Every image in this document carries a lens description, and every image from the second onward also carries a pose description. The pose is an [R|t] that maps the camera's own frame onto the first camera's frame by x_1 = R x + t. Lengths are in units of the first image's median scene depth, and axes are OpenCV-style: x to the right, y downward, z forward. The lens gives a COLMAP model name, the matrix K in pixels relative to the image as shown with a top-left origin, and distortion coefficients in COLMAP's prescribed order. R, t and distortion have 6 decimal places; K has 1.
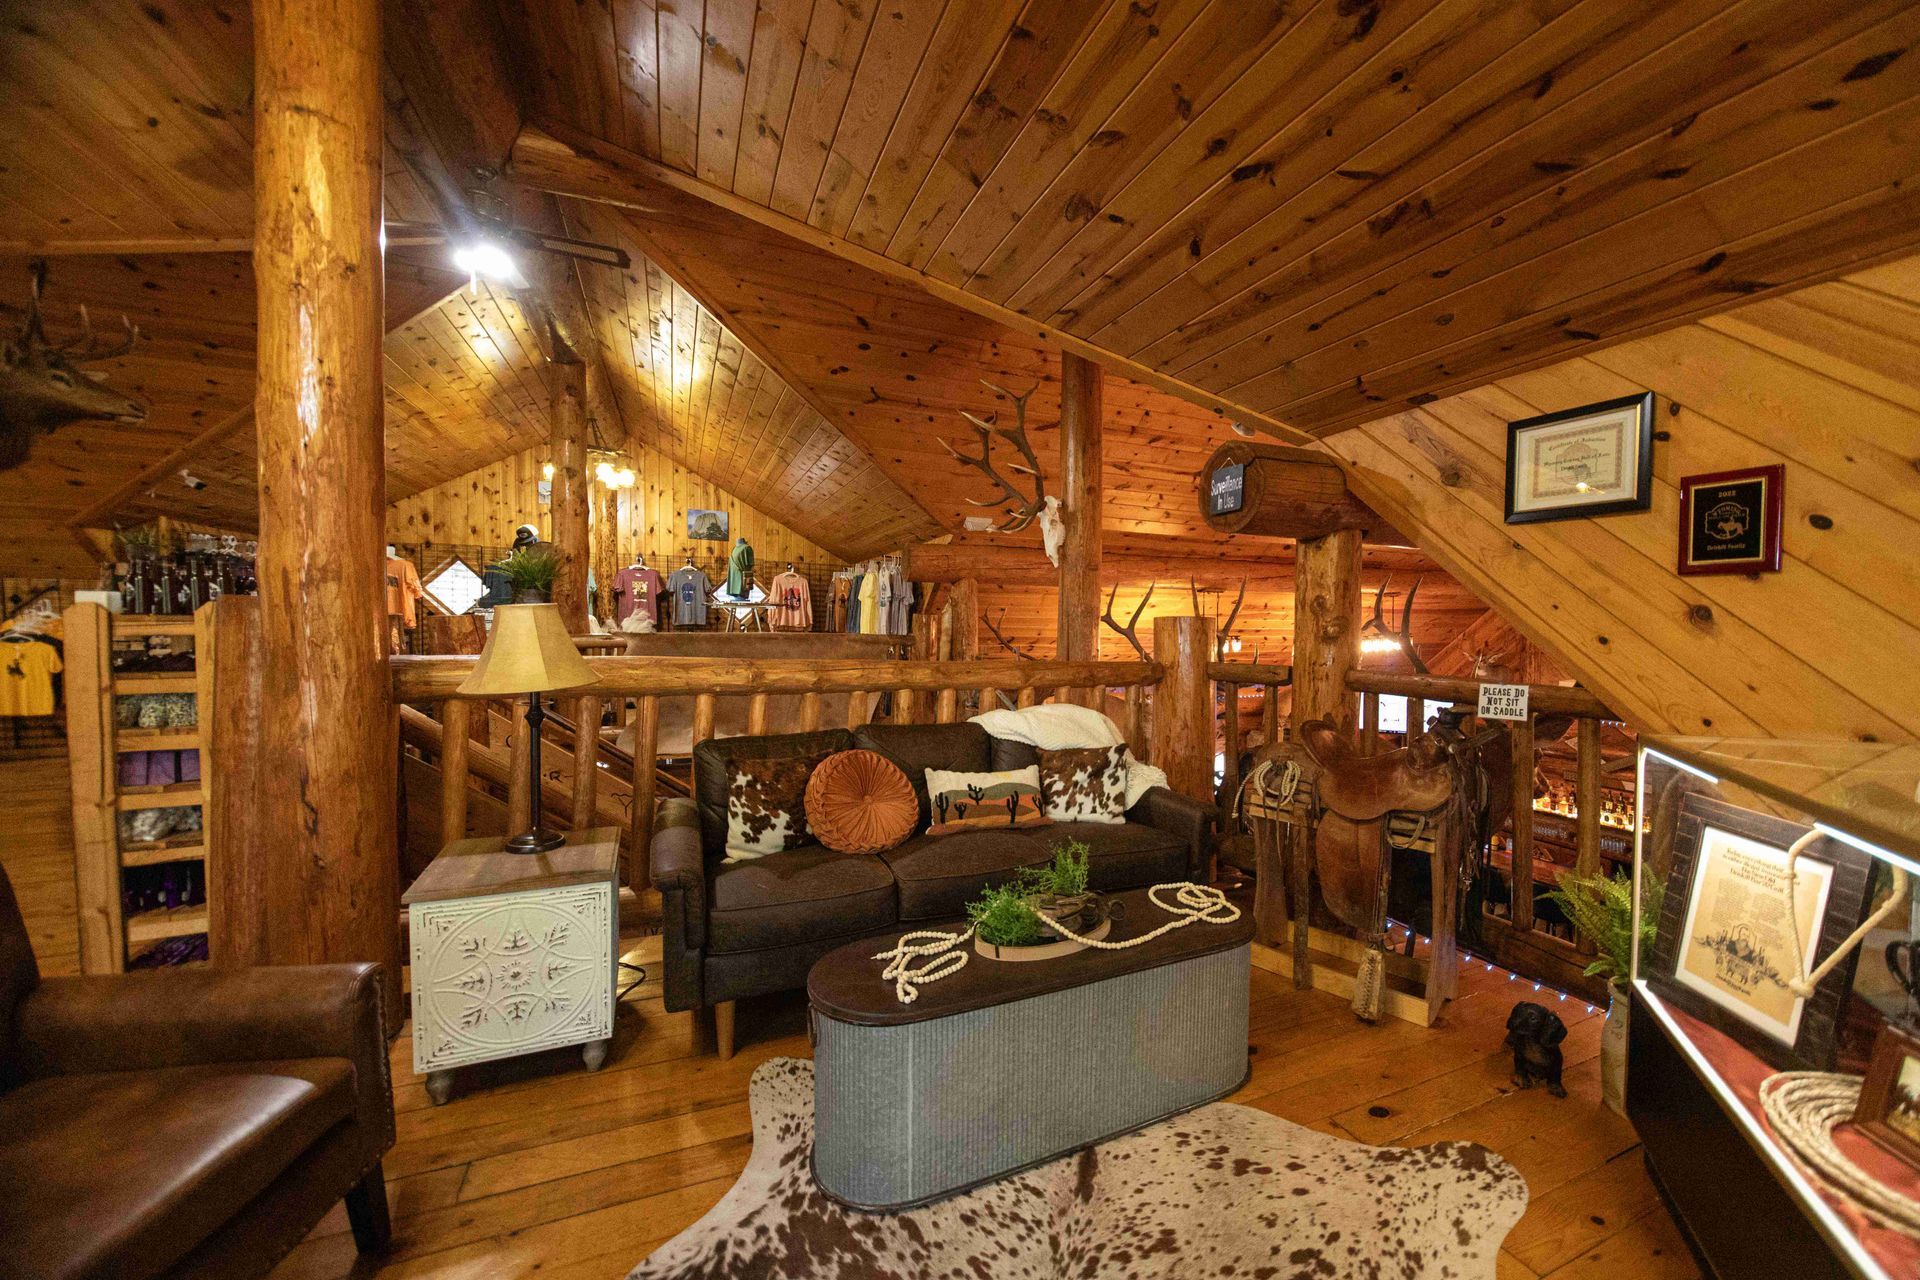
lens RADIAL K [[714.9, 0, 991.6], [0, 714.9, 640.5], [0, 0, 1]] dist [0.011021, -0.014320]
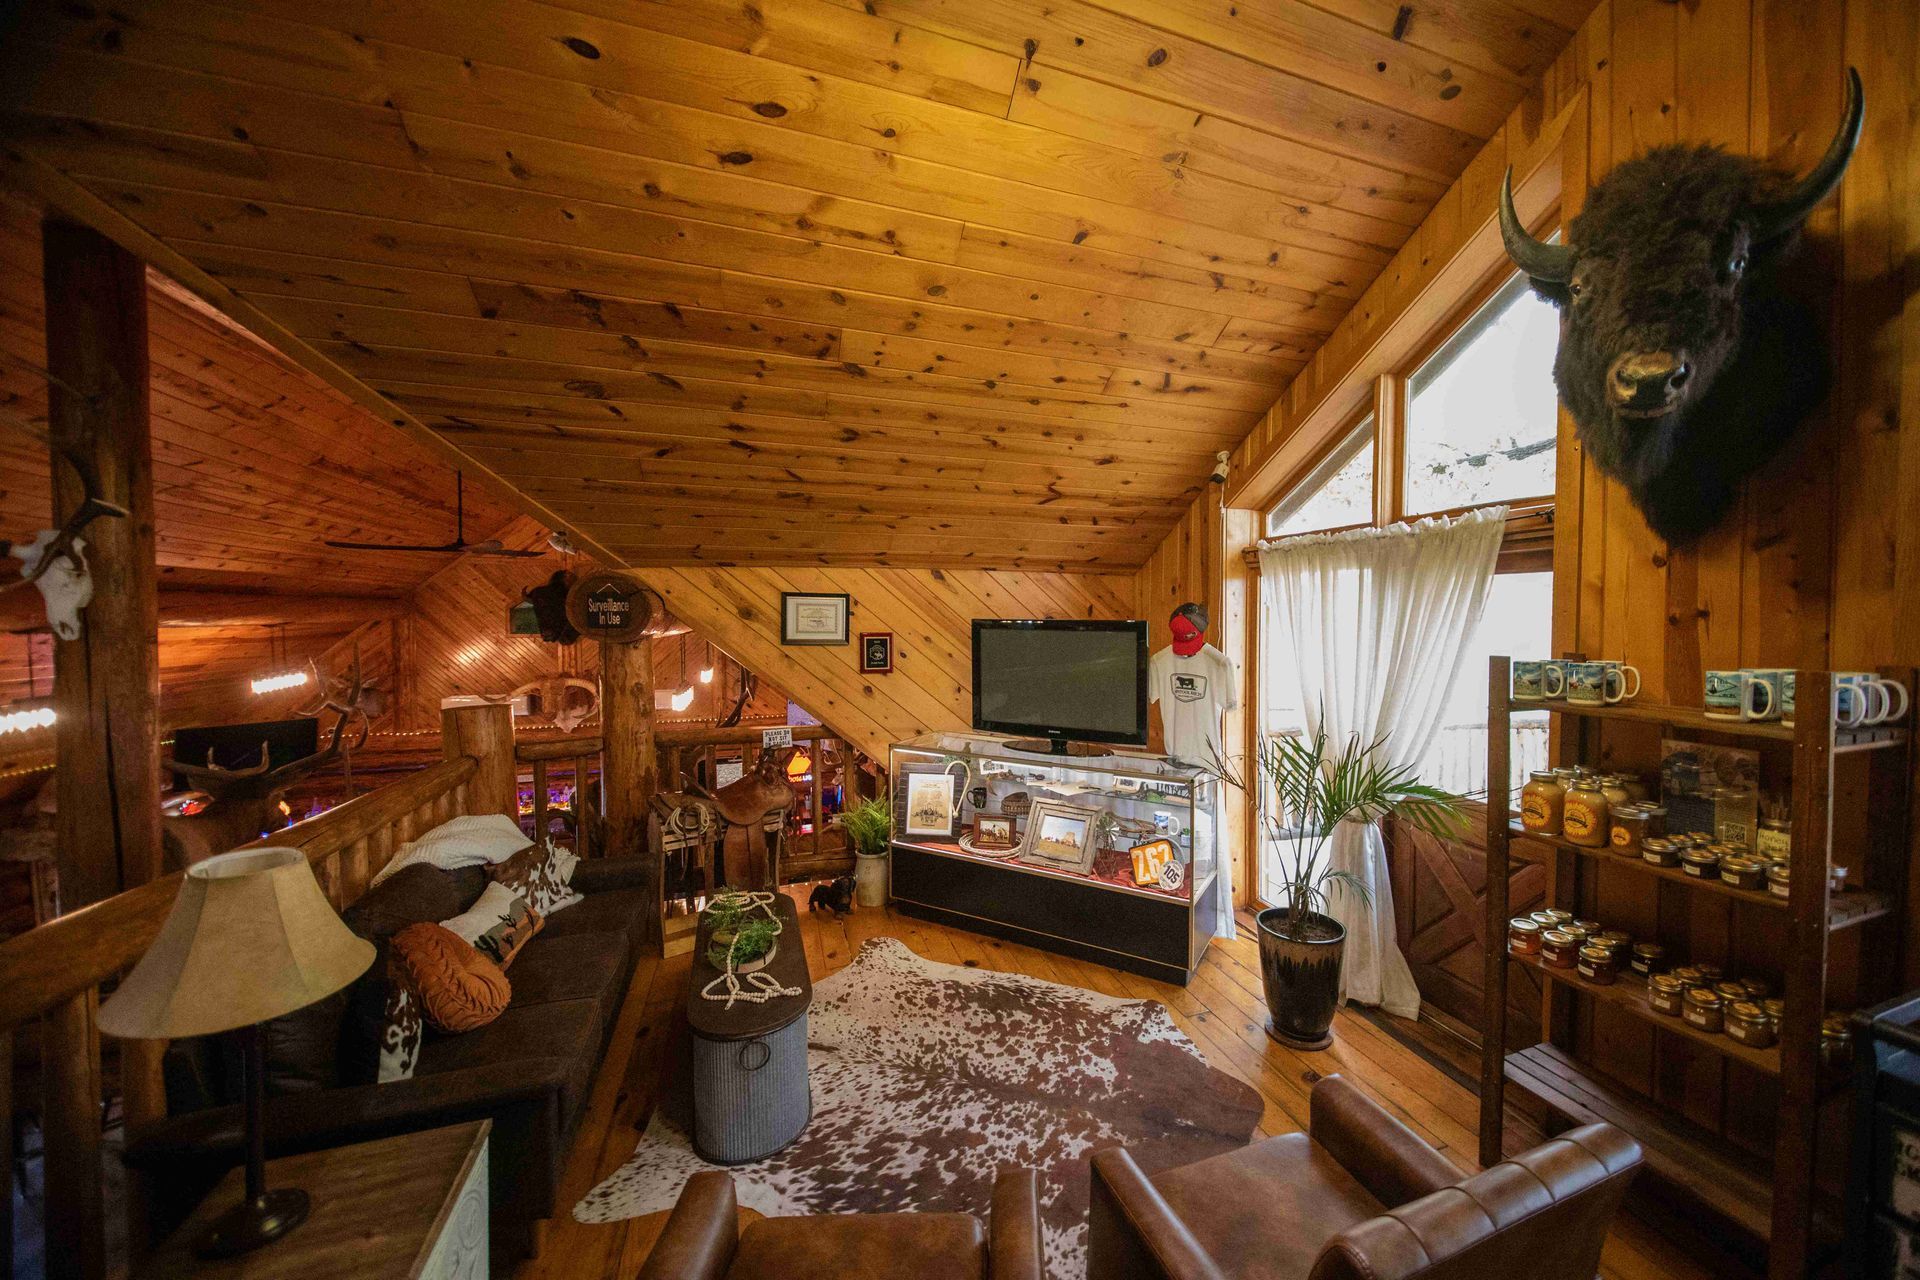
lens RADIAL K [[714.9, 0, 991.6], [0, 714.9, 640.5], [0, 0, 1]] dist [0.011021, -0.014320]
pose [[0.117788, -0.042663, 0.992122, -1.242583], [0.042608, 0.998374, 0.037873, -0.253828], [-0.992124, 0.037812, 0.119414, 0.261361]]
